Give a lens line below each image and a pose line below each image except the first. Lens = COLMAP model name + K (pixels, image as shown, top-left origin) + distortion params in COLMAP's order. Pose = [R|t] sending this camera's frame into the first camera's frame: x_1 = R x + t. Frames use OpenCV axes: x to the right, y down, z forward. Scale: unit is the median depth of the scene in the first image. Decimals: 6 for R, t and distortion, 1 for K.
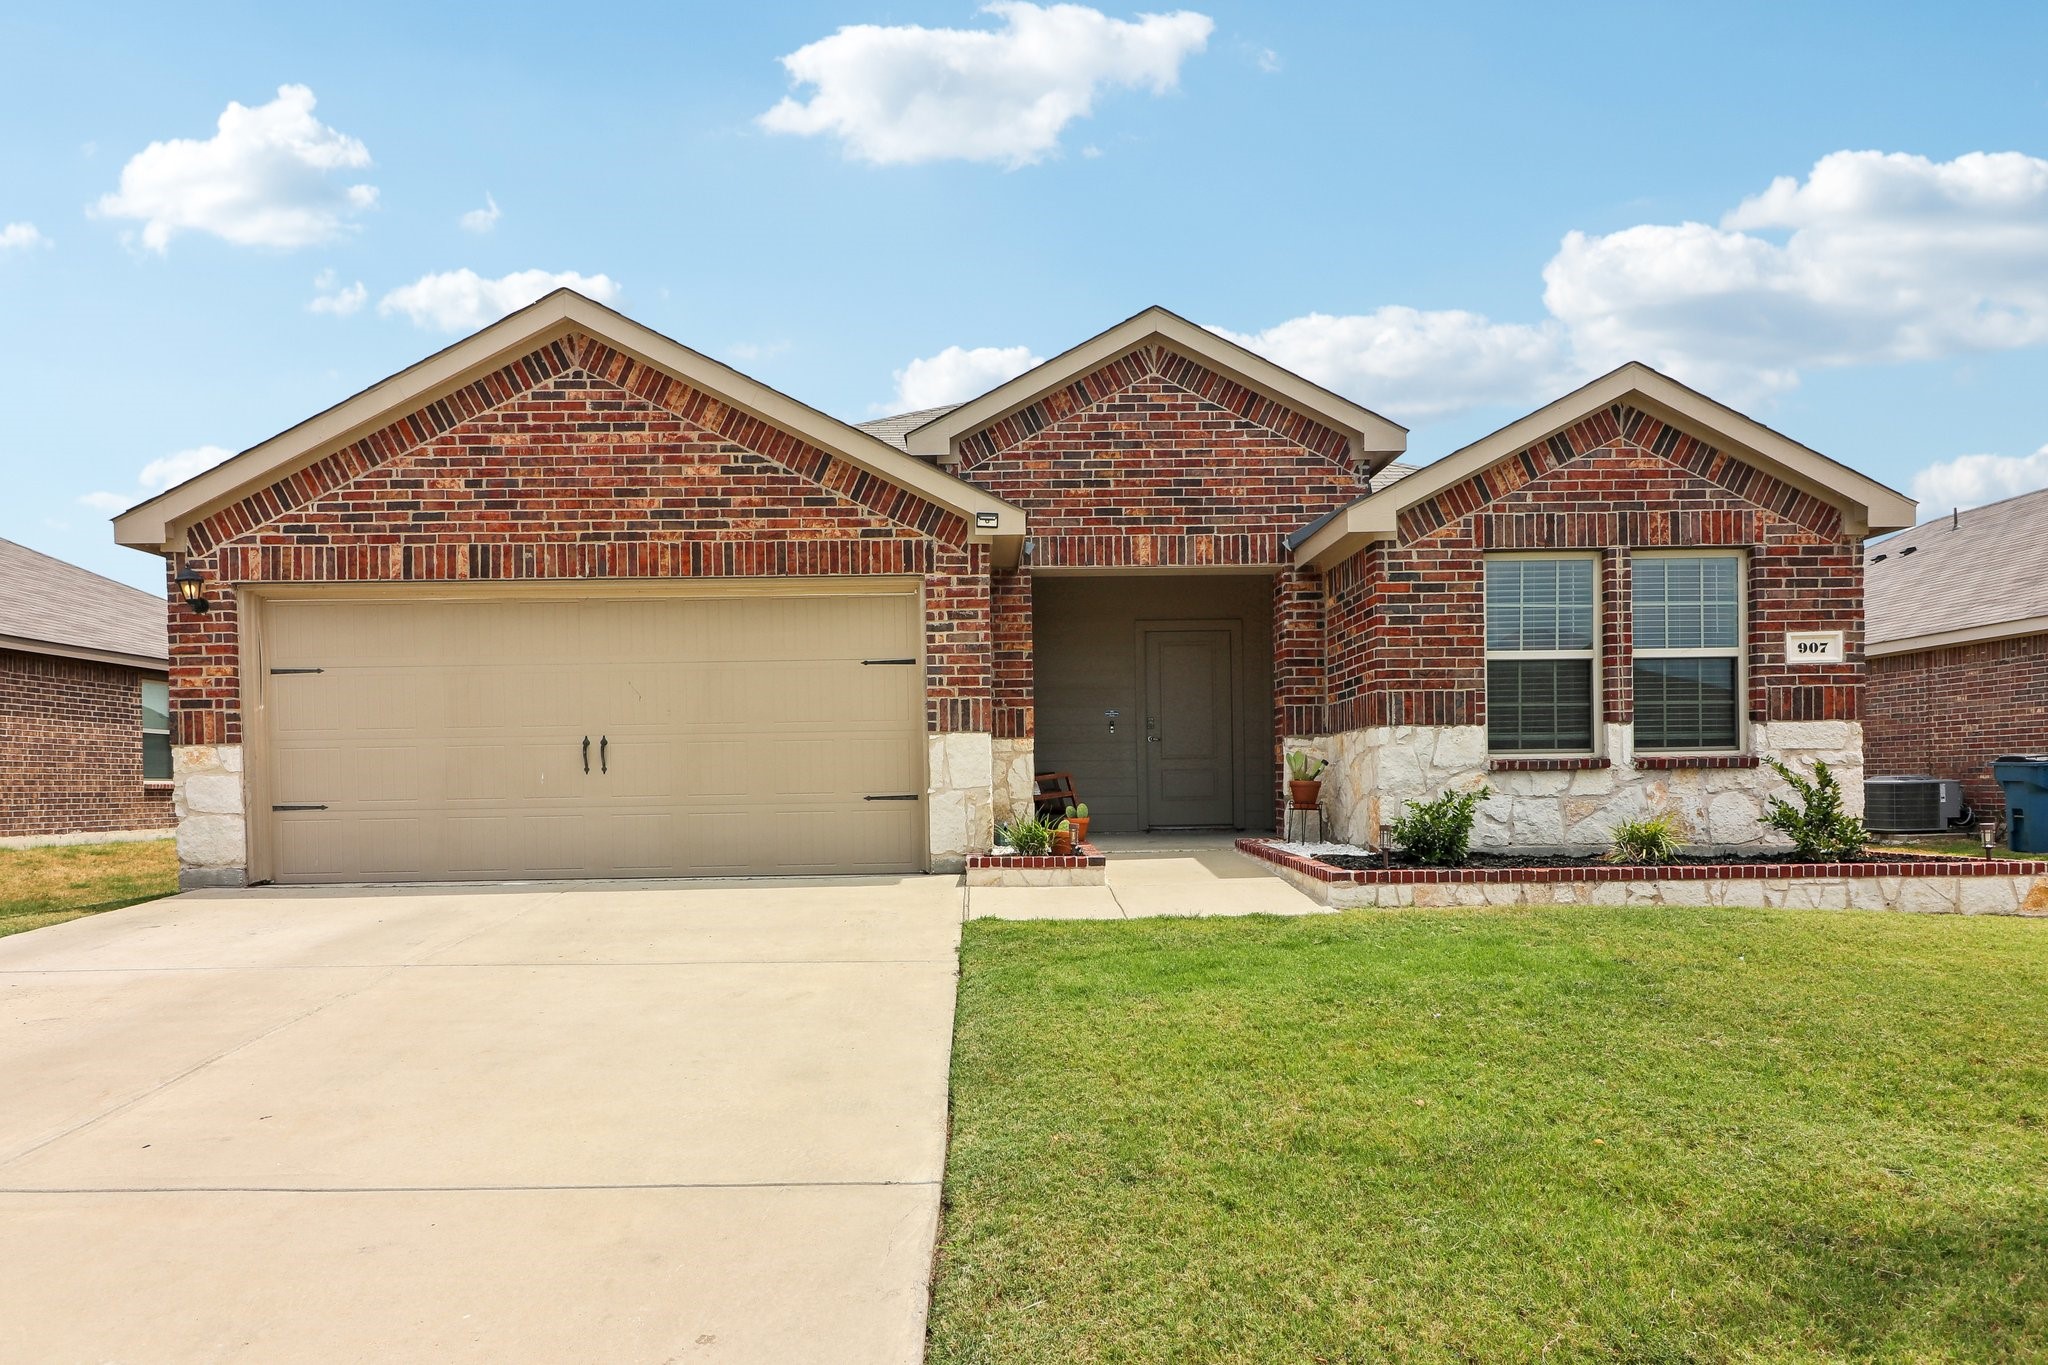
lens RADIAL K [[1235.8, 0, 1013.2], [0, 1235.8, 736.9], [0, 0, 1]] dist [0.000503, -0.002182]
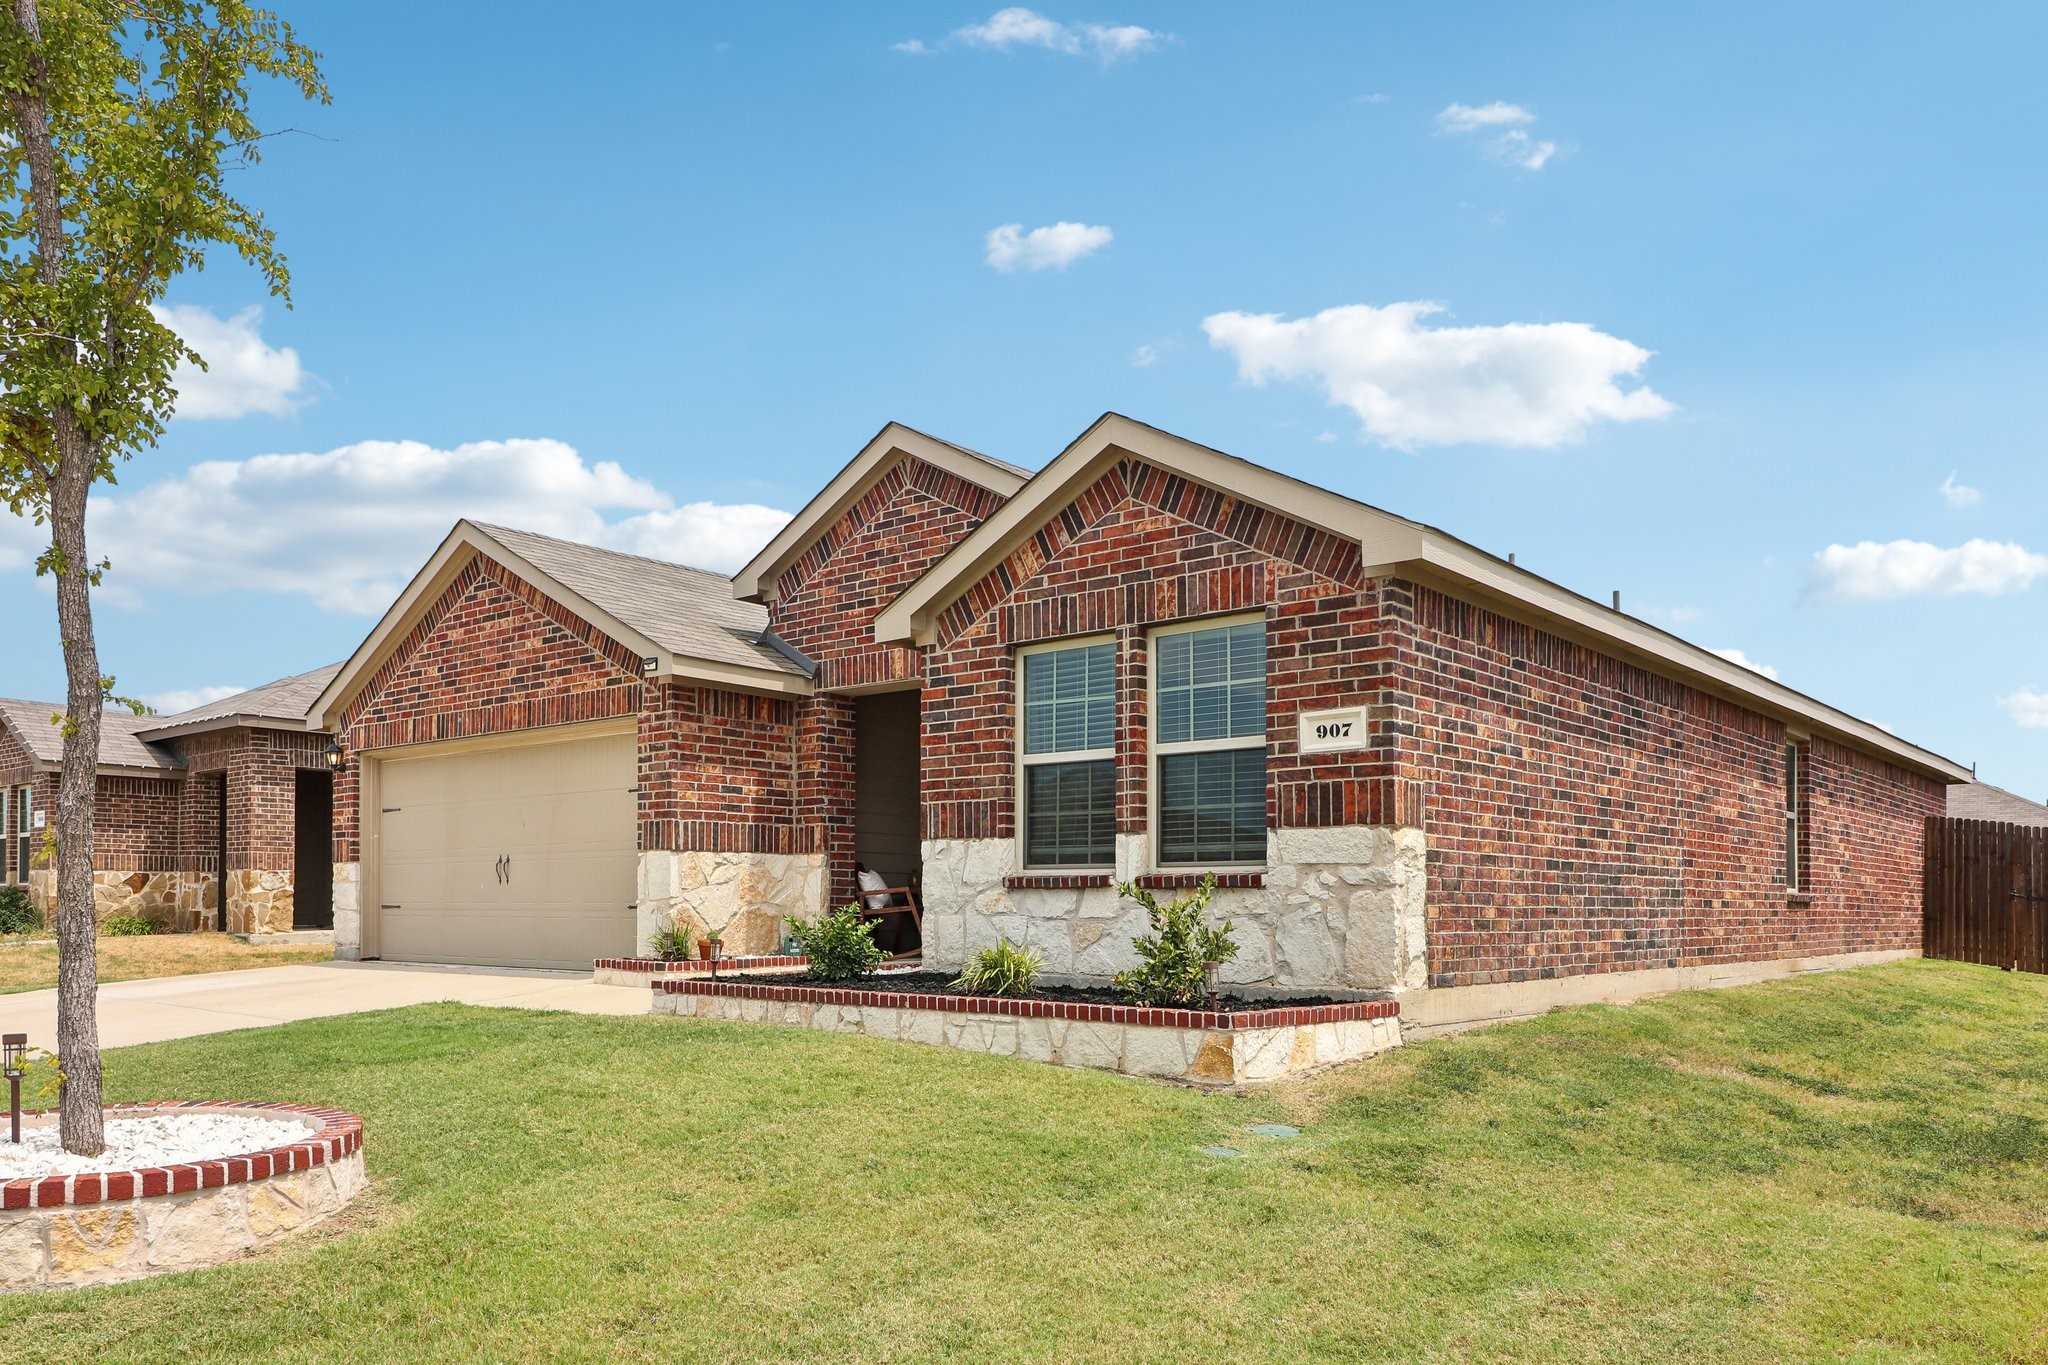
lens RADIAL K [[1513.0, 0, 1026.9], [0, 1513.0, 784.7], [0, 0, 1]] dist [-0.001587, -0.001116]
pose [[0.753198, -0.035843, -0.656816, 1.128846], [0.010666, 0.999049, -0.042287, -0.001429], [0.657707, 0.024845, 0.752864, 0.175819]]
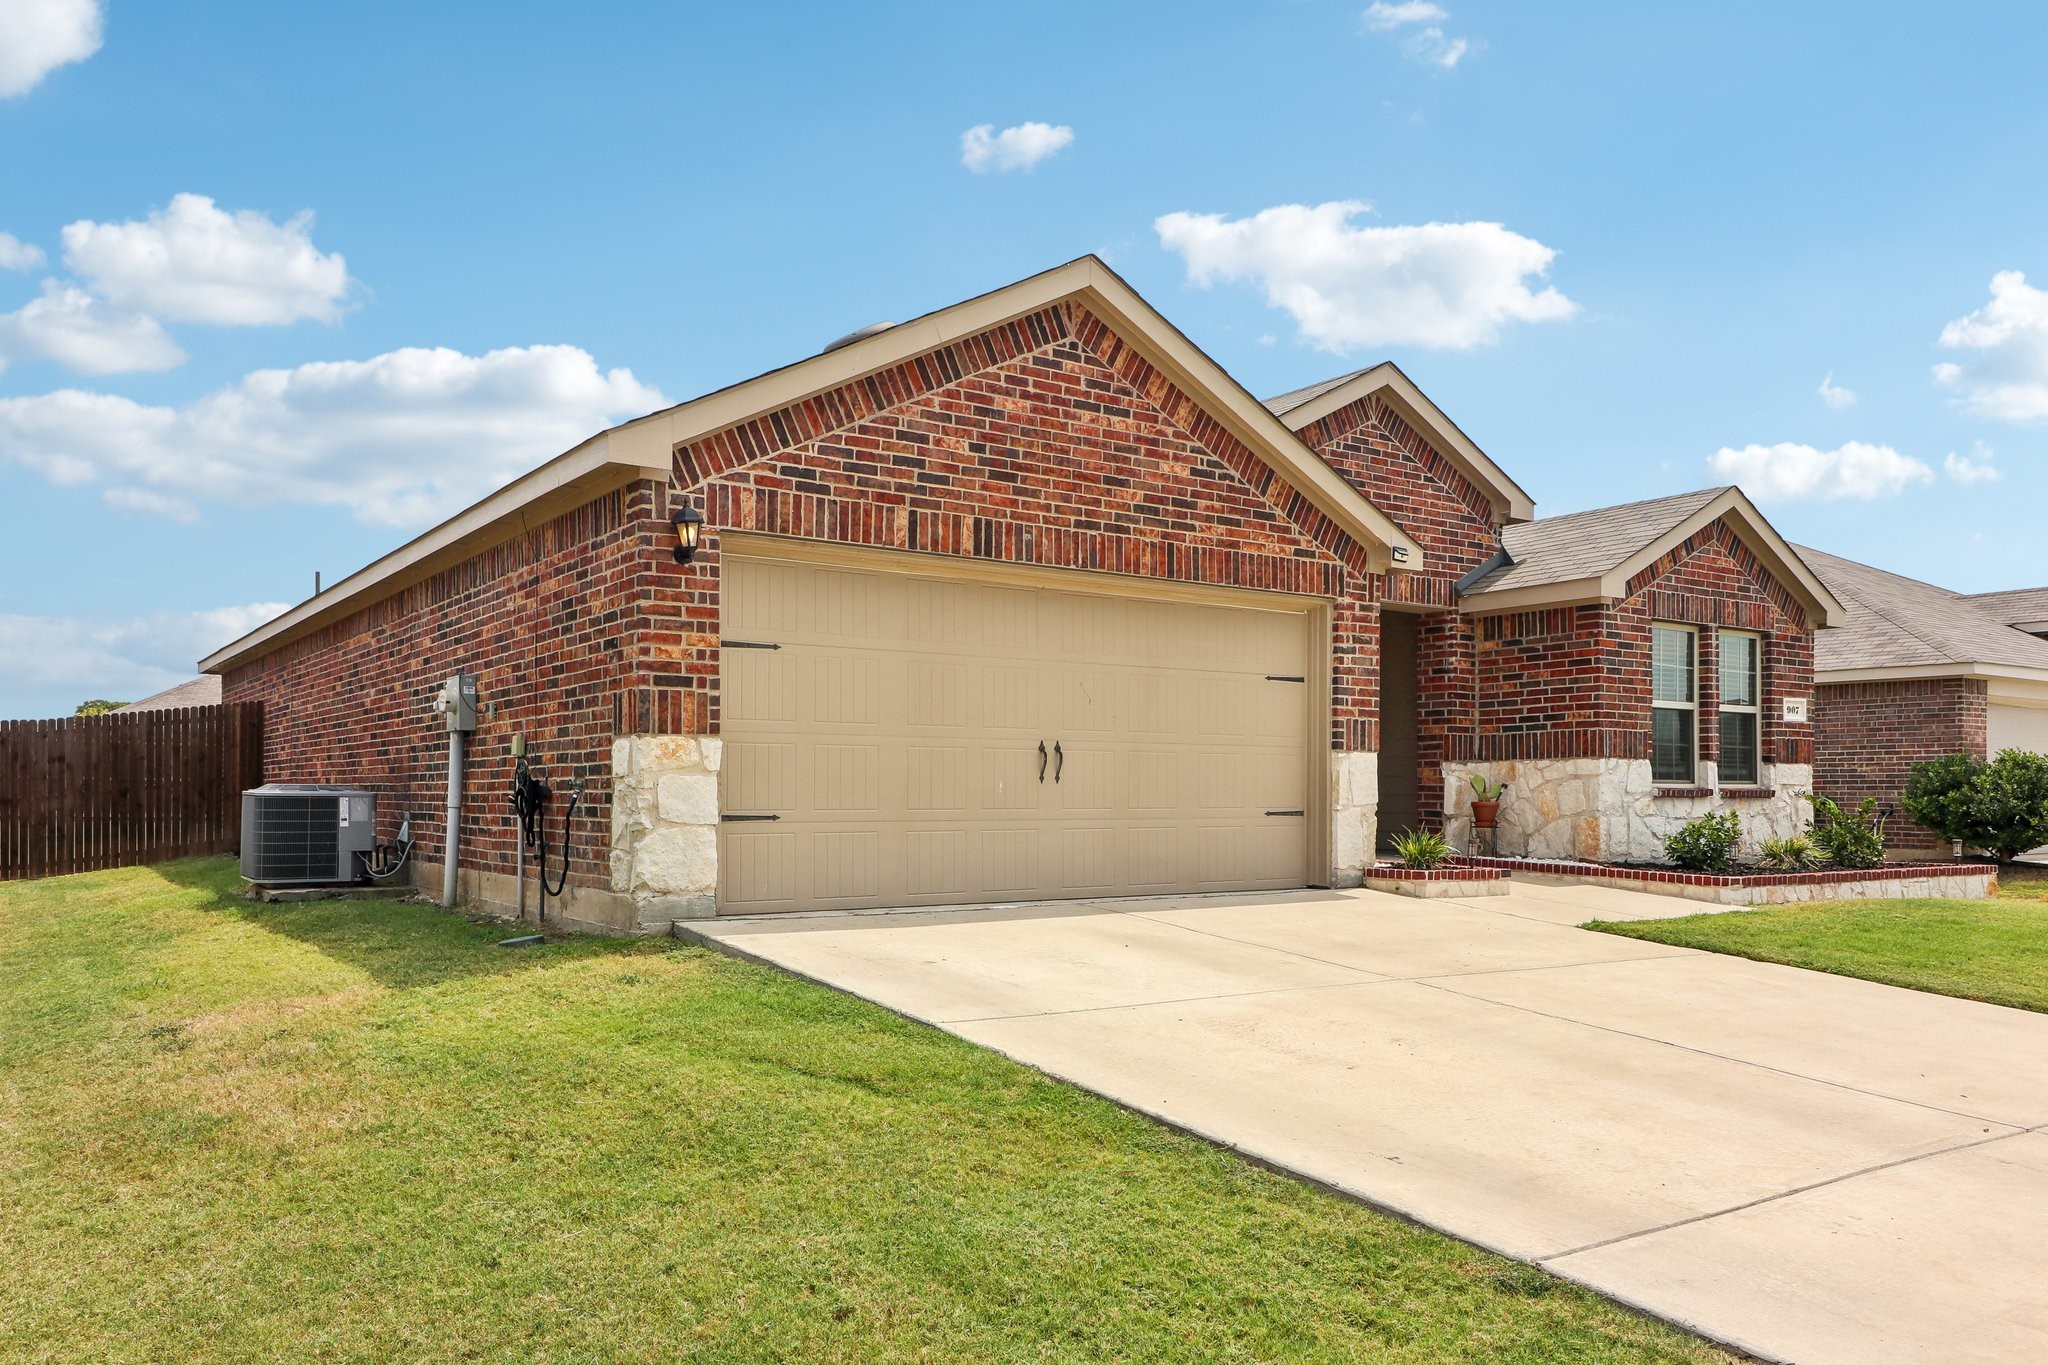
lens RADIAL K [[1500.3, 0, 1024.0], [0, 1500.3, 682.5], [0, 0, 1]] dist [0.006051, -0.000939]
pose [[0.827759, 0.059414, 0.557930, -0.987359], [-0.038159, 0.998037, -0.049667, 0.012019], [-0.559785, 0.019823, 0.828400, 0.105442]]
